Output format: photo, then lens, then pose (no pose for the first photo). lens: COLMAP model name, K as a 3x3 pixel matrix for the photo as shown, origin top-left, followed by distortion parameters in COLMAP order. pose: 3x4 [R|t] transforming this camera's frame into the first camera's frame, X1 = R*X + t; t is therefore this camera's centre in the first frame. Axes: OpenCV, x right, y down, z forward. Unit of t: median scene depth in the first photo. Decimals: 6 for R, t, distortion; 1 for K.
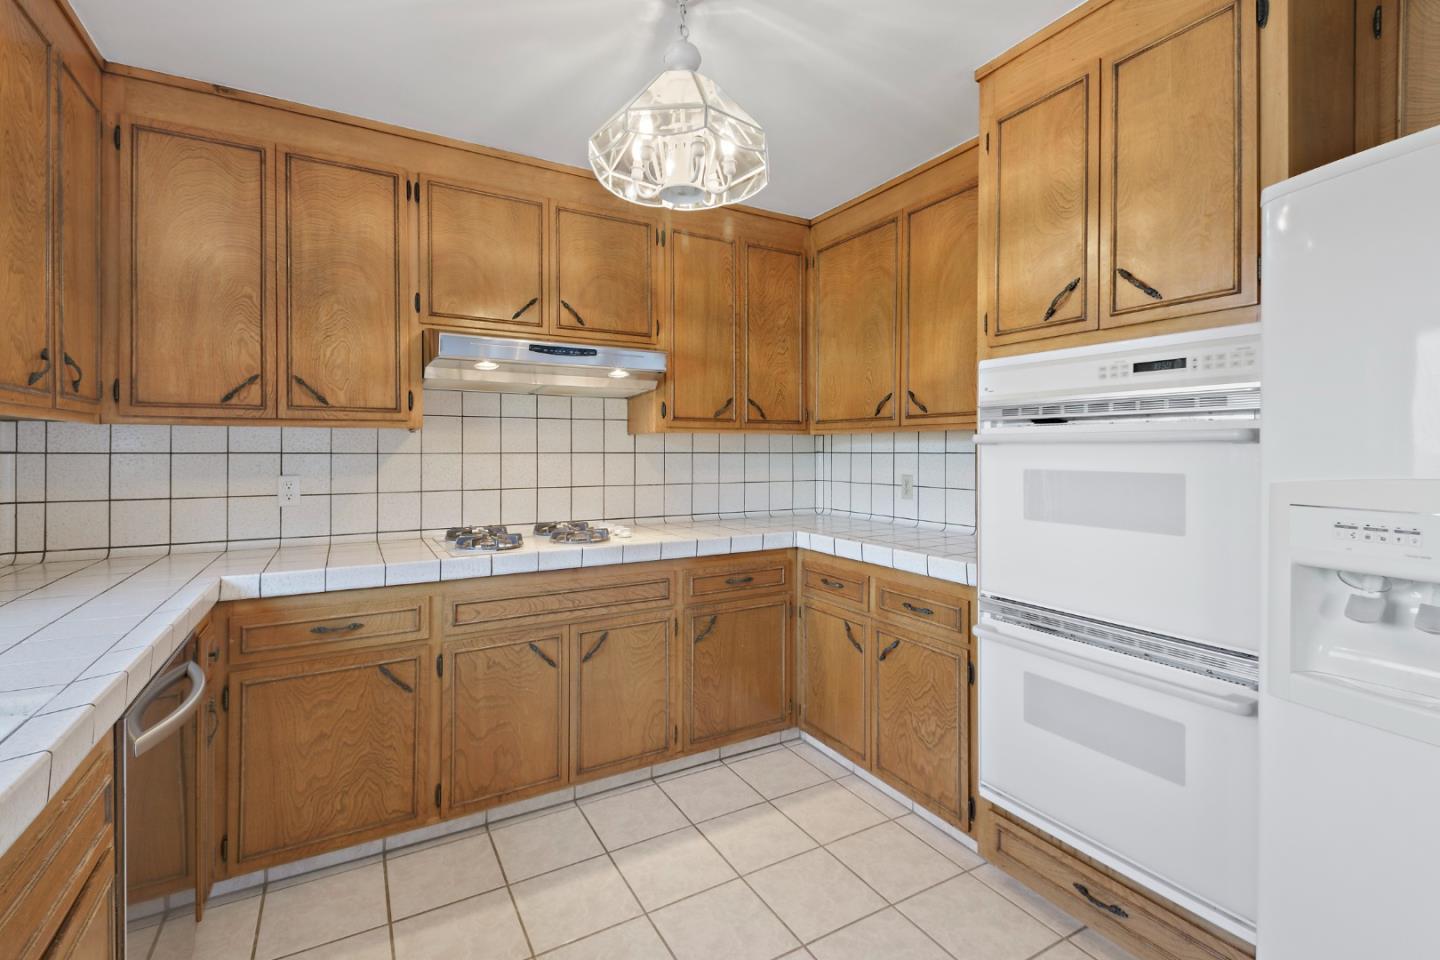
lens RADIAL K [[638.3, 0, 705.9], [0, 638.3, 447.5], [0, 0, 1]] dist [0.015685, -0.003908]
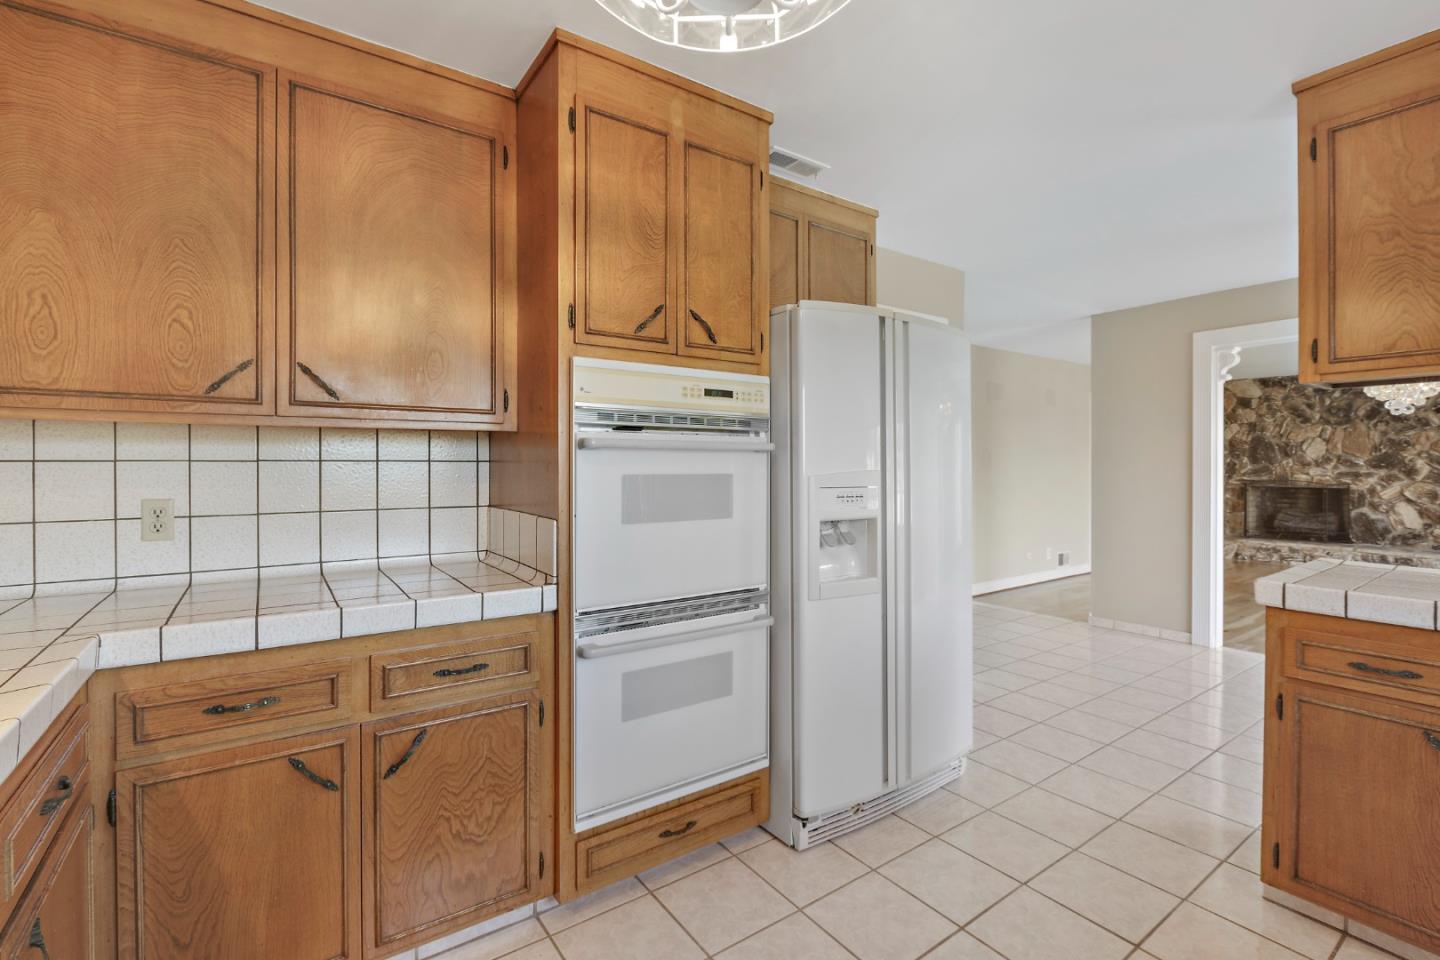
lens RADIAL K [[638.3, 0, 711.6], [0, 638.3, 478.2], [0, 0, 1]] dist [0.015685, -0.003908]
pose [[-0.091531, -0.021207, 0.995576, -0.399062], [-0.003008, 0.999775, 0.021020, 0.013288], [-0.995798, -0.001071, -0.091574, 0.727634]]
